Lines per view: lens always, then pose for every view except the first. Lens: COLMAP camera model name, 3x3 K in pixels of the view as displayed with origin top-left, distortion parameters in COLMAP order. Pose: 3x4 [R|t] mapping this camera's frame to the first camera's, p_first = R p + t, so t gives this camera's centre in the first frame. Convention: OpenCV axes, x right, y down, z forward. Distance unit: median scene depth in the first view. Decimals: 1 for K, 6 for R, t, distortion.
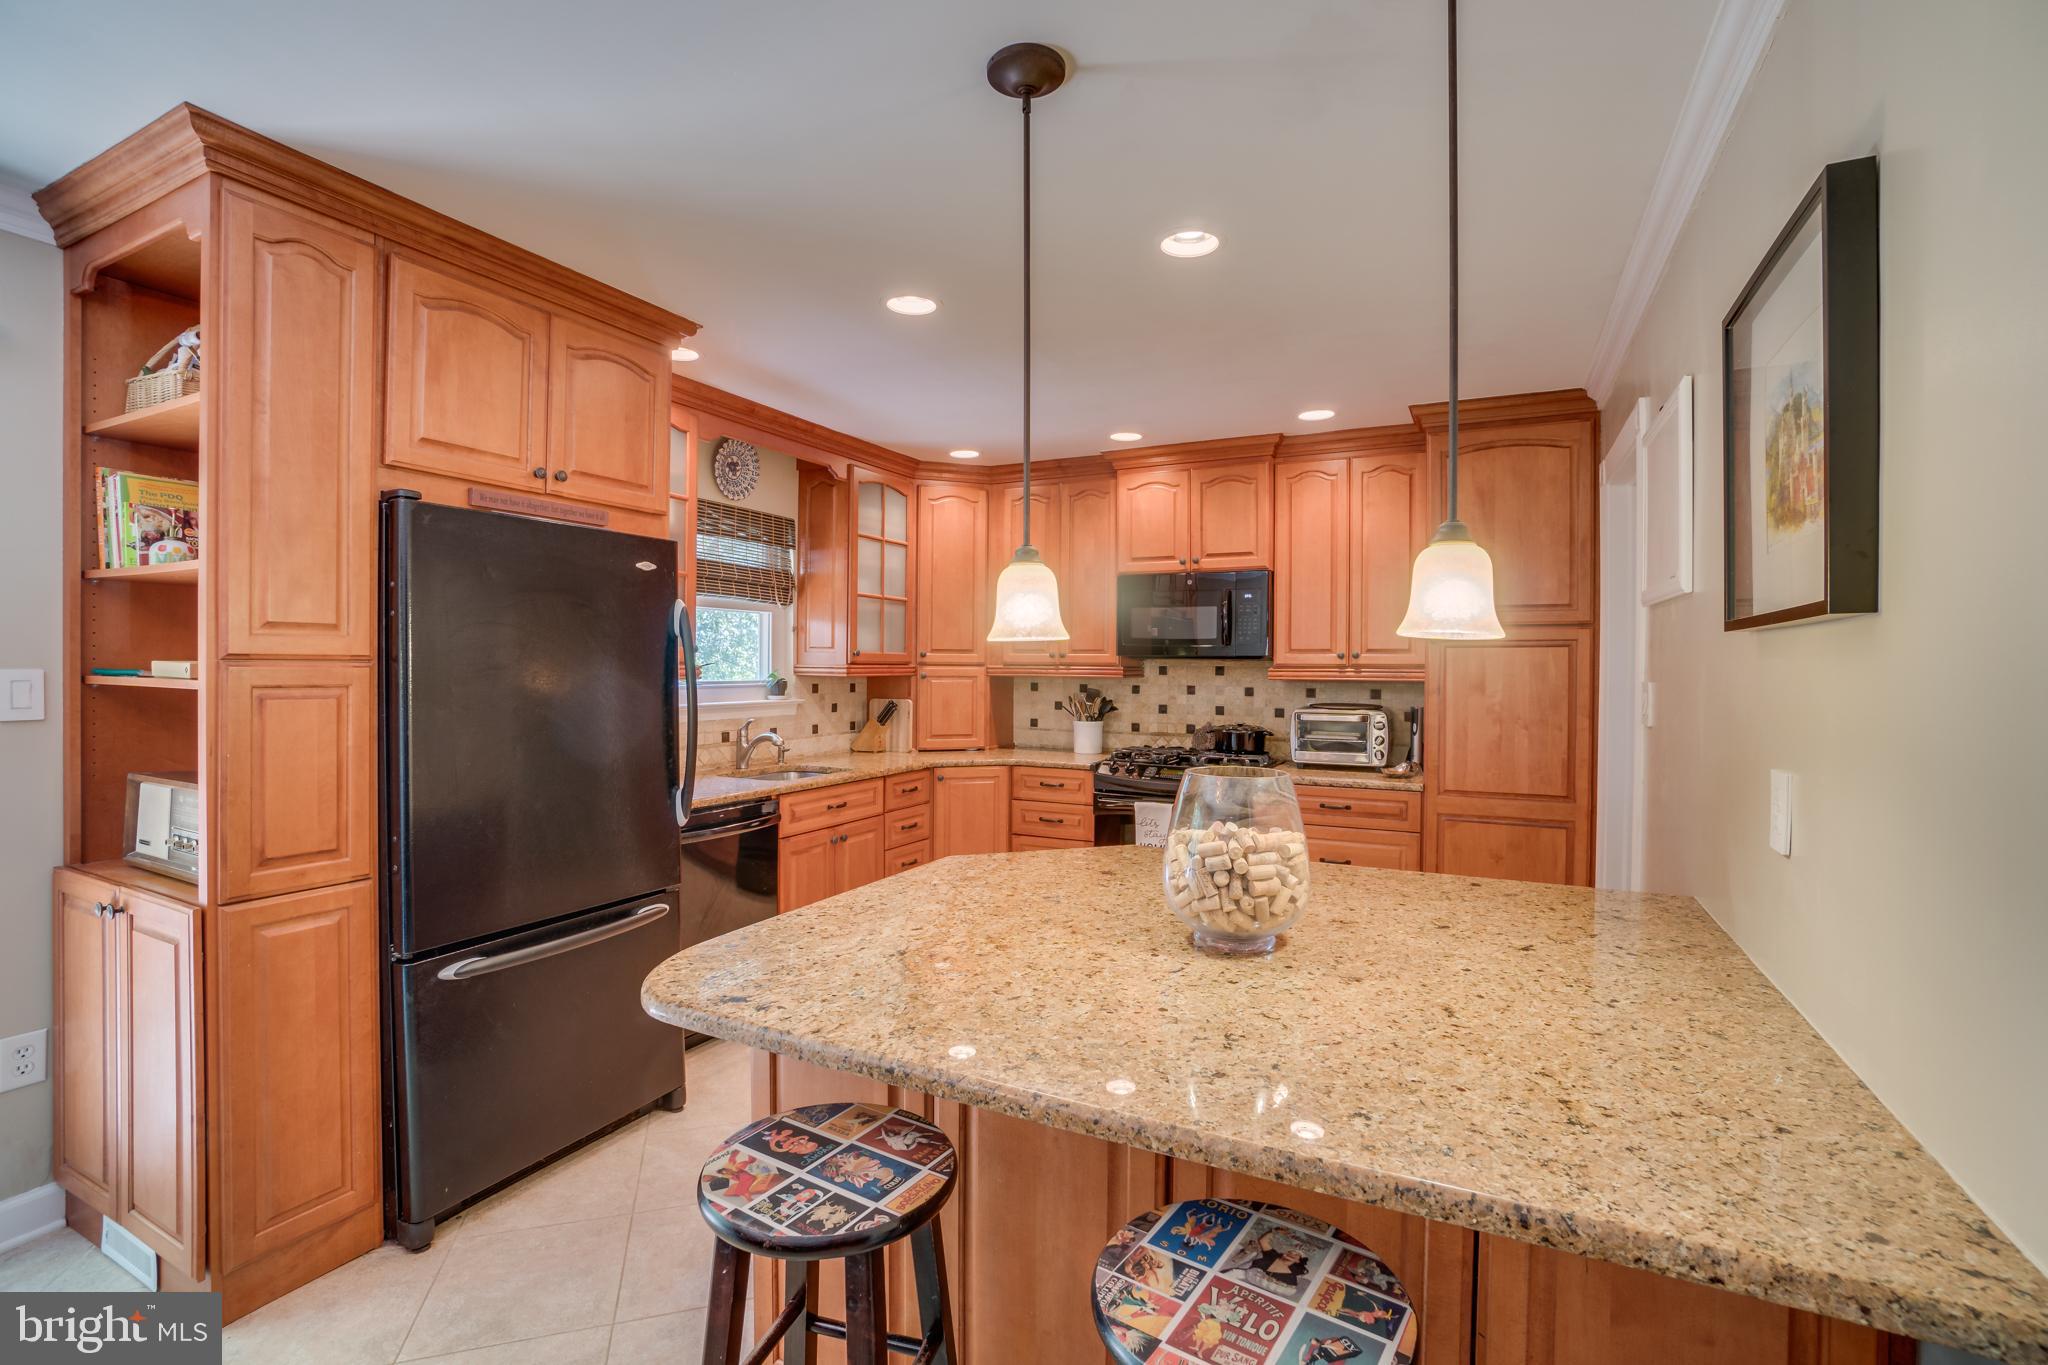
lens RADIAL K [[924.2, 0, 1039.1], [0, 924.2, 672.6], [0, 0, 1]] dist [-0.029734, 0.002310]
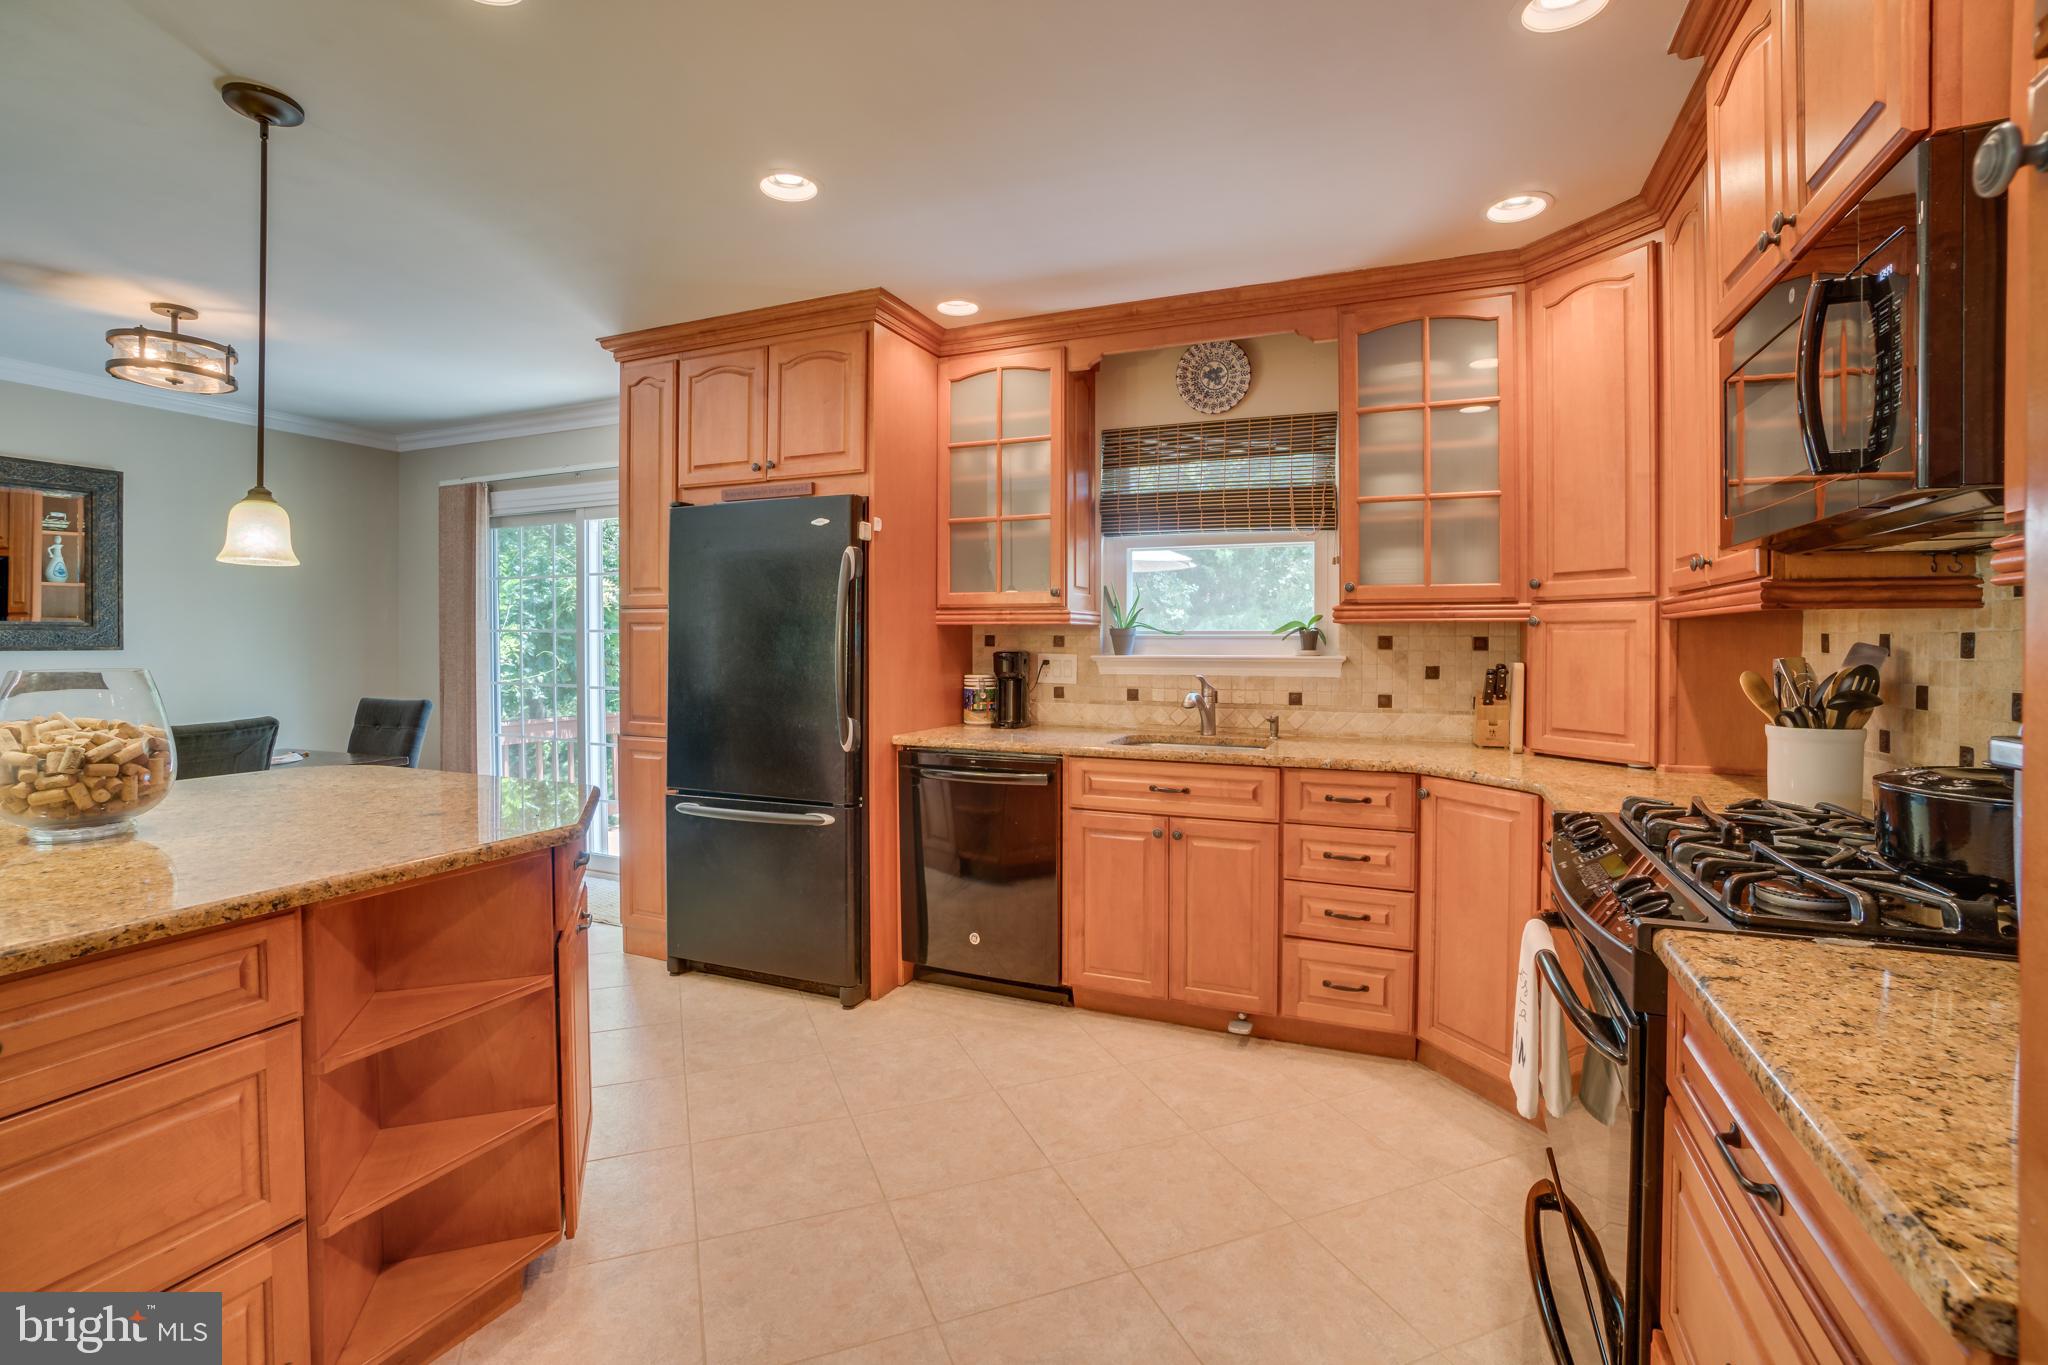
lens RADIAL K [[924.2, 0, 1021.4], [0, 924.2, 648.0], [0, 0, 1]] dist [-0.029734, 0.002310]
pose [[0.047557, 0.000244, -0.998869, 0.933115], [-0.010884, 0.999941, -0.000274, 0.052037], [0.998809, 0.010884, 0.047557, 1.471941]]
